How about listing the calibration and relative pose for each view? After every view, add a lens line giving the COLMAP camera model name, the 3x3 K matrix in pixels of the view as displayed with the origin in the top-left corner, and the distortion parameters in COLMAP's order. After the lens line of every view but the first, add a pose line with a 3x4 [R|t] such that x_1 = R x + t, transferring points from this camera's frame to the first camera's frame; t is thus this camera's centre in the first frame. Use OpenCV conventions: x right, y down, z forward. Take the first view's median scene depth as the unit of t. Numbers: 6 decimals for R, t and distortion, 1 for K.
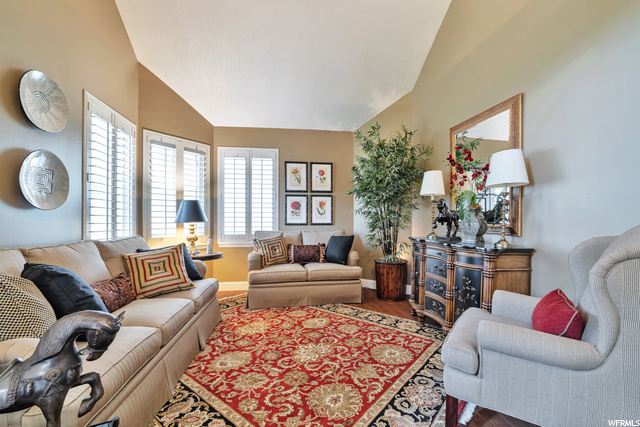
lens RADIAL K [[277.3, 0, 319.2], [0, 277.3, 219.2], [0, 0, 1]] dist [0.000355, 0.000043]
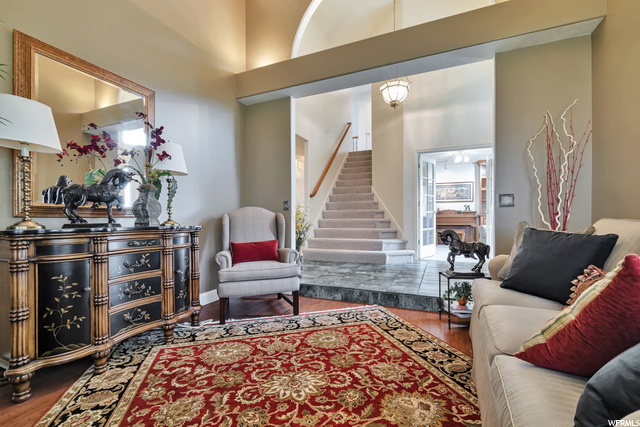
lens RADIAL K [[277.3, 0, 320.1], [0, 277.3, 214.4], [0, 0, 1]] dist [0.000355, 0.000043]
pose [[-0.840578, 0.007516, 0.541639, -0.528290], [0.002136, 0.999942, -0.010560, 0.067733], [-0.541687, -0.007719, -0.840545, 1.798149]]
